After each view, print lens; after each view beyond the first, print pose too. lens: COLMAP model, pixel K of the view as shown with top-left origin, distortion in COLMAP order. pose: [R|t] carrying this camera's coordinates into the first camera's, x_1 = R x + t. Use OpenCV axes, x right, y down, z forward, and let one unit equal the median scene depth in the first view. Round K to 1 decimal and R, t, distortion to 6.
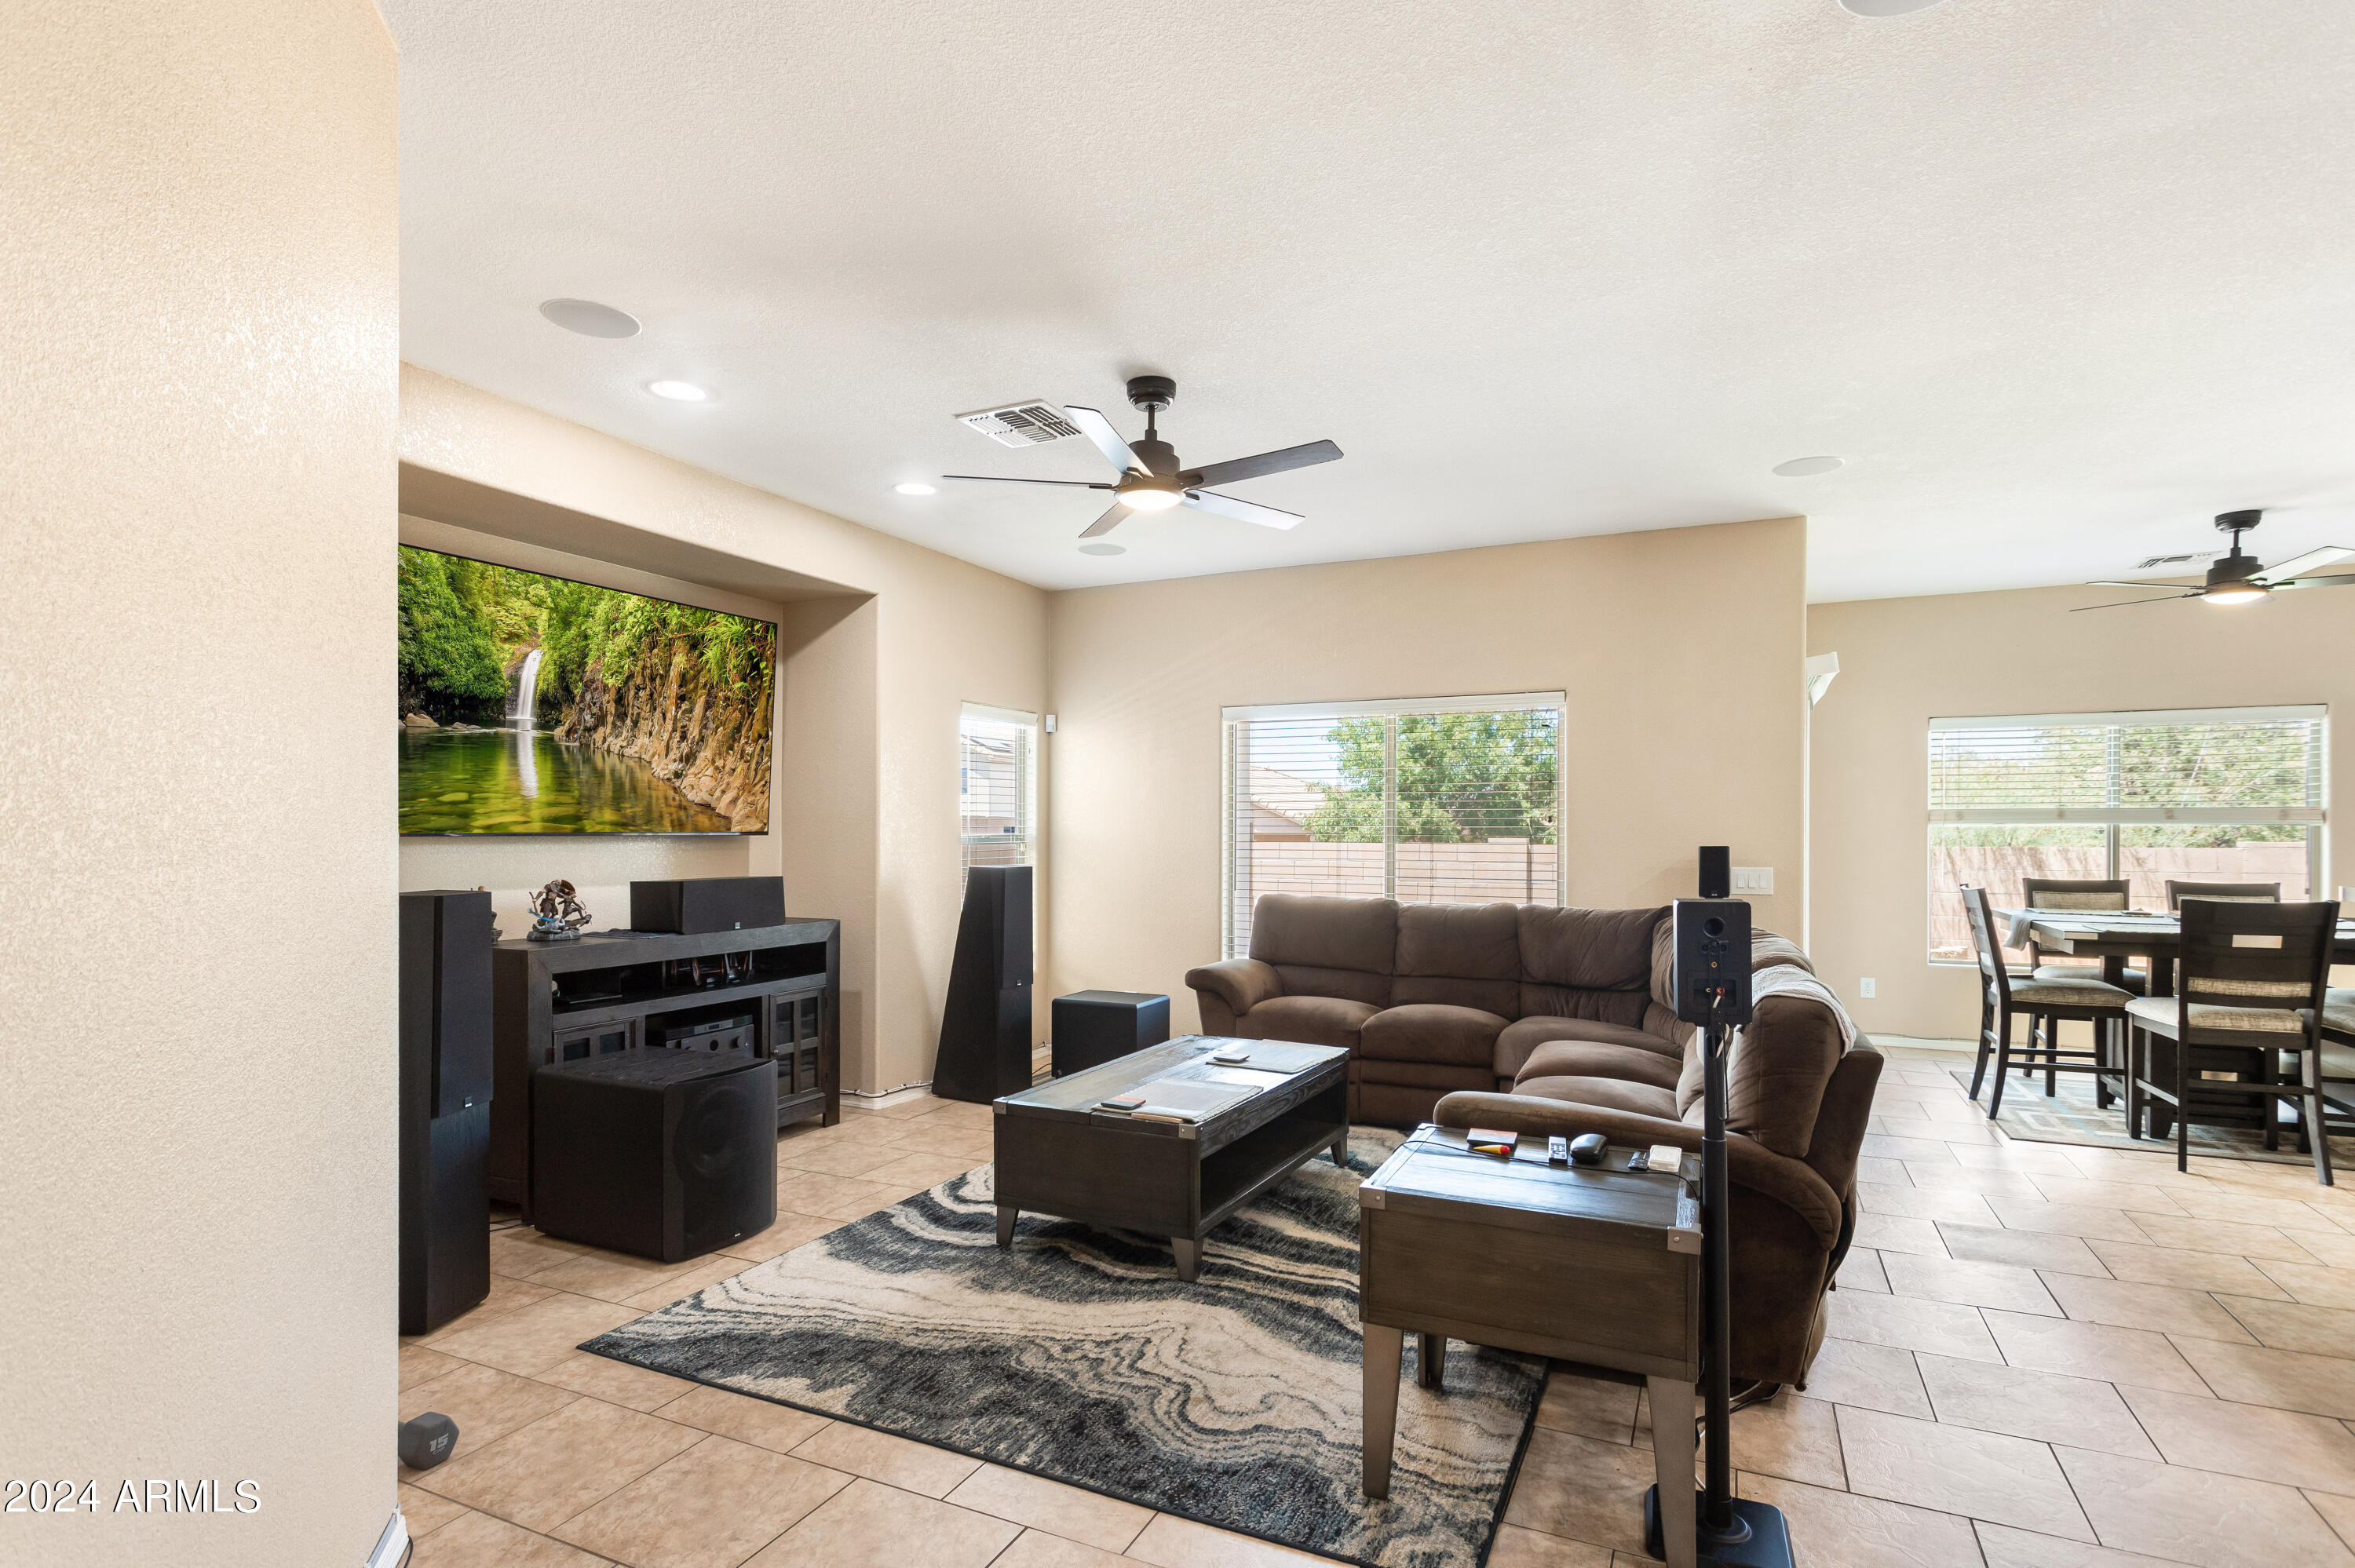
lens RADIAL K [[1153.0, 0, 1177.5], [0, 1153.0, 784.0], [0, 0, 1]] dist [0.001363, 0.000009]
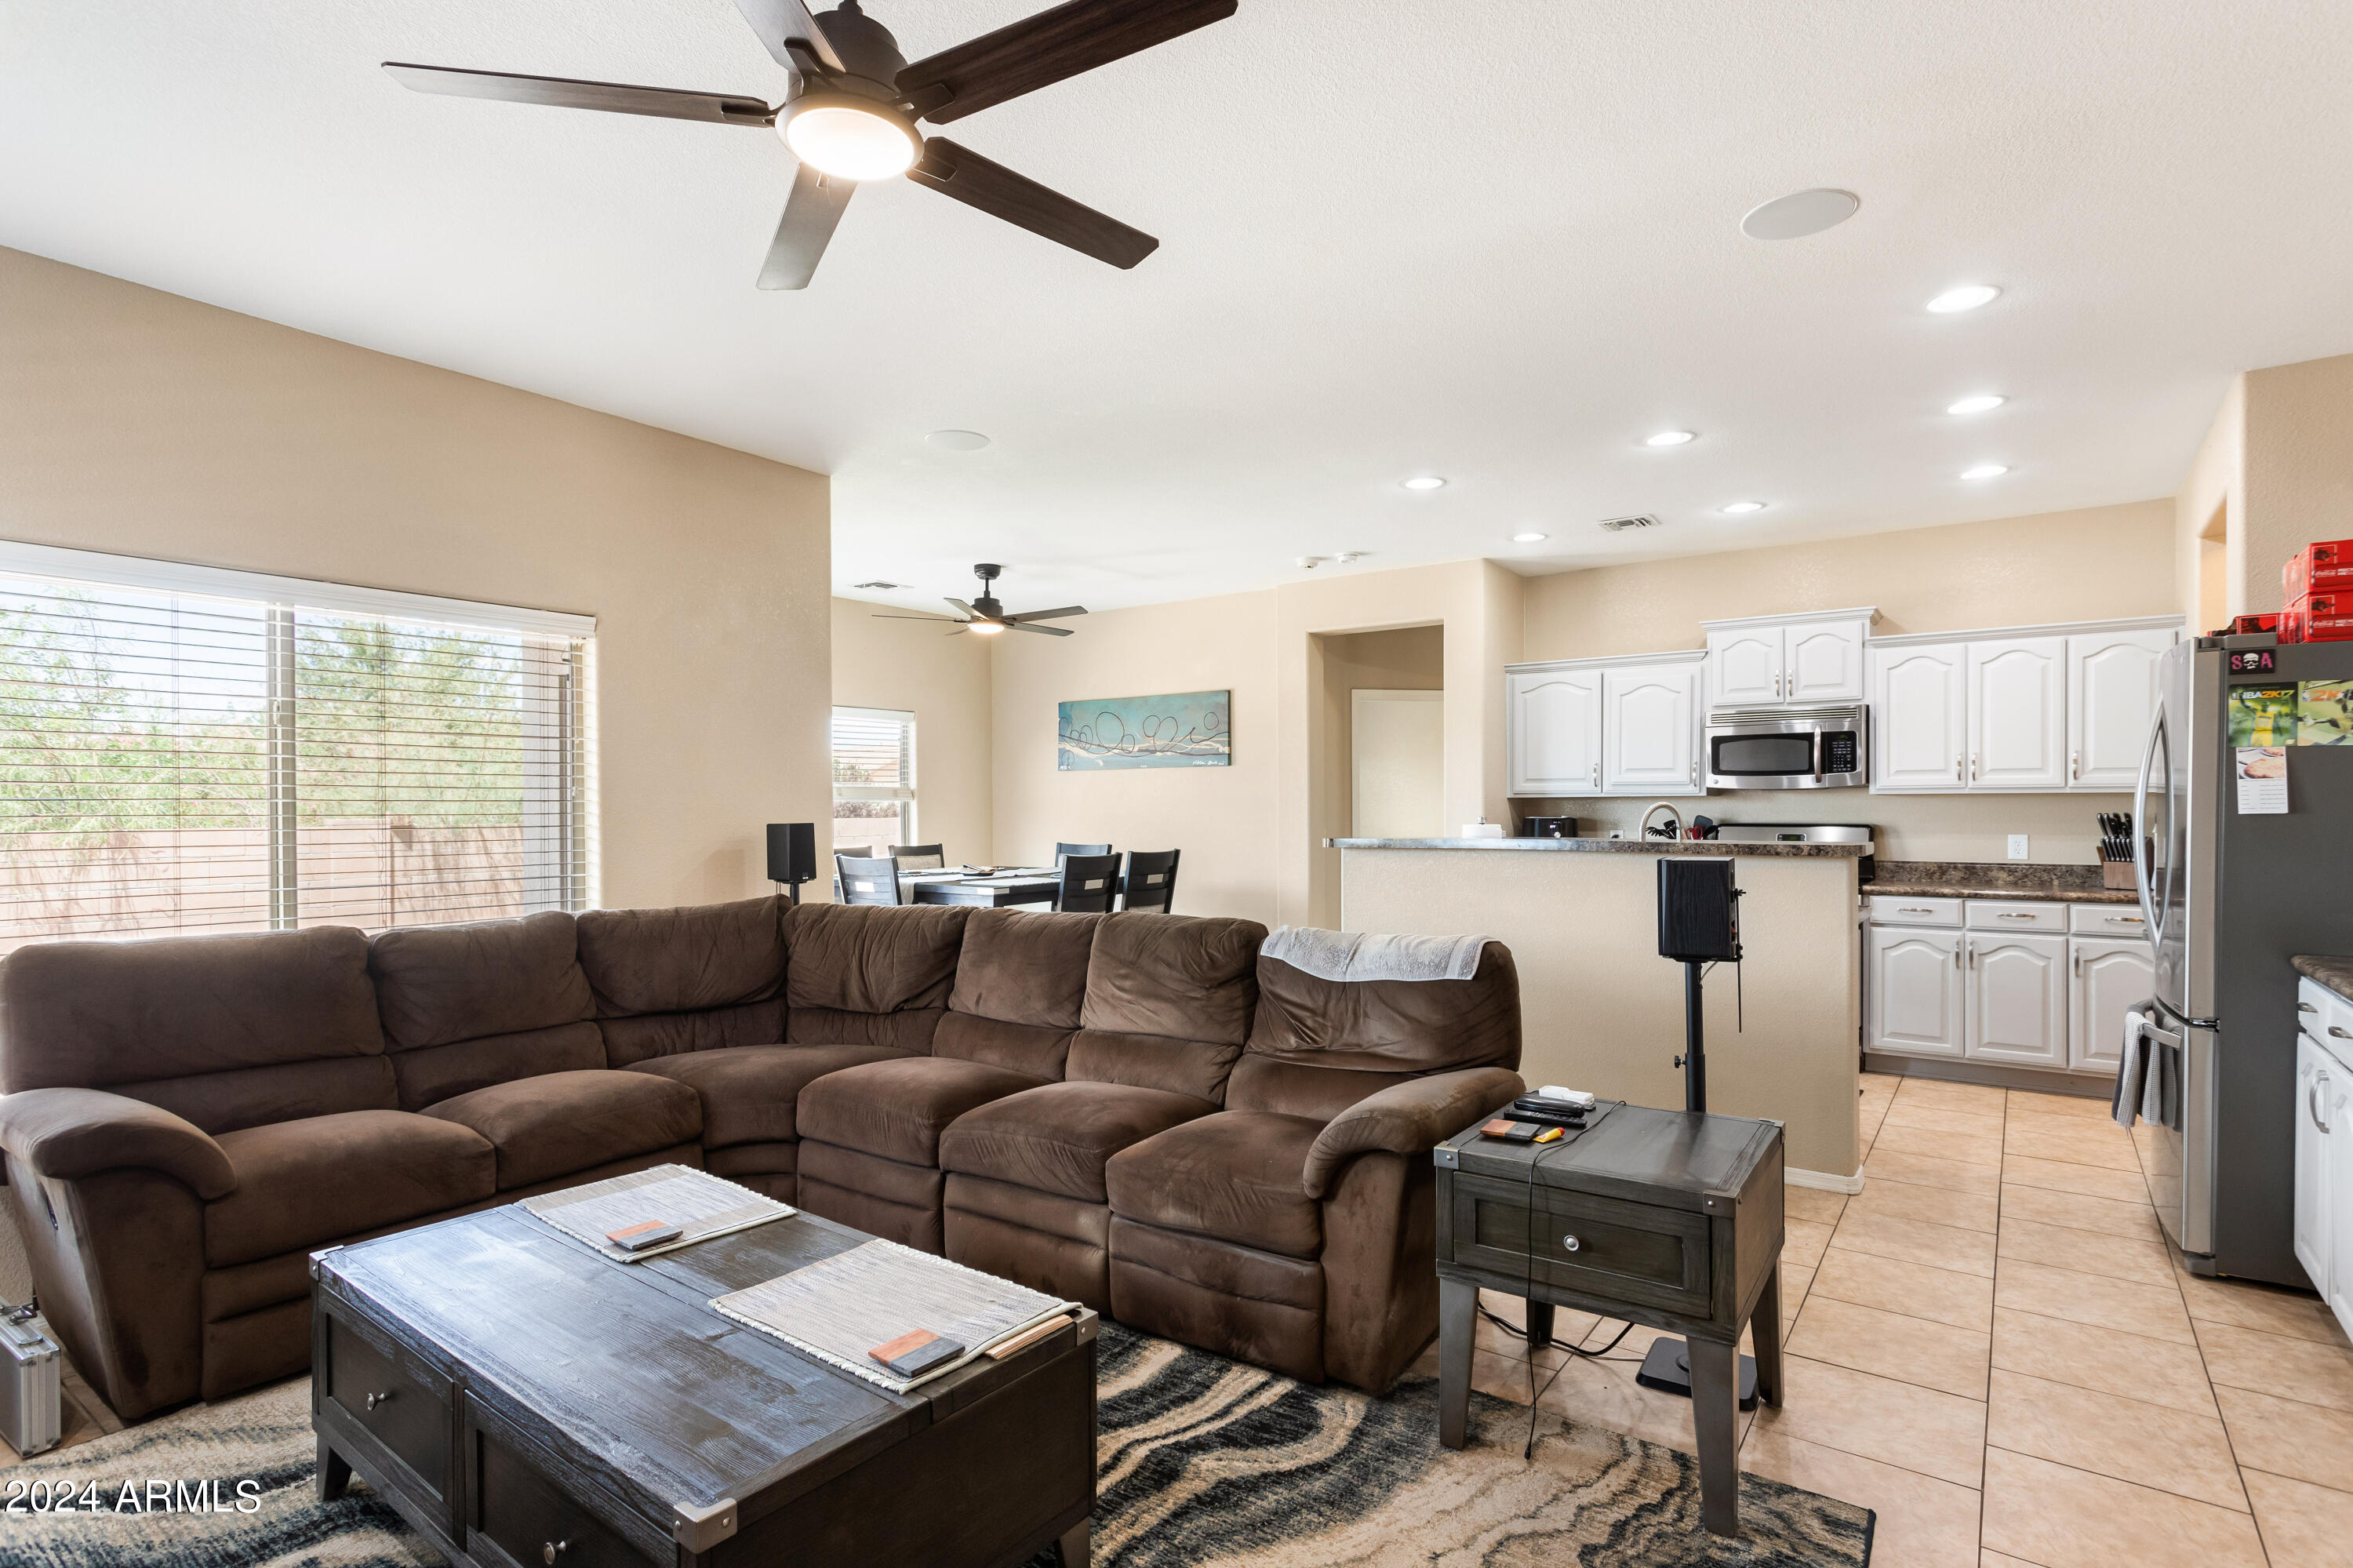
lens RADIAL K [[1152.2, 0, 1176.5], [0, 1152.2, 784.0], [0, 0, 1]] dist [0.001363, 0.000009]
pose [[0.200724, 0.015851, 0.979520, -0.368012], [-0.031322, 0.999462, -0.009755, 0.024885], [-0.979147, -0.028722, 0.201112, 0.573731]]
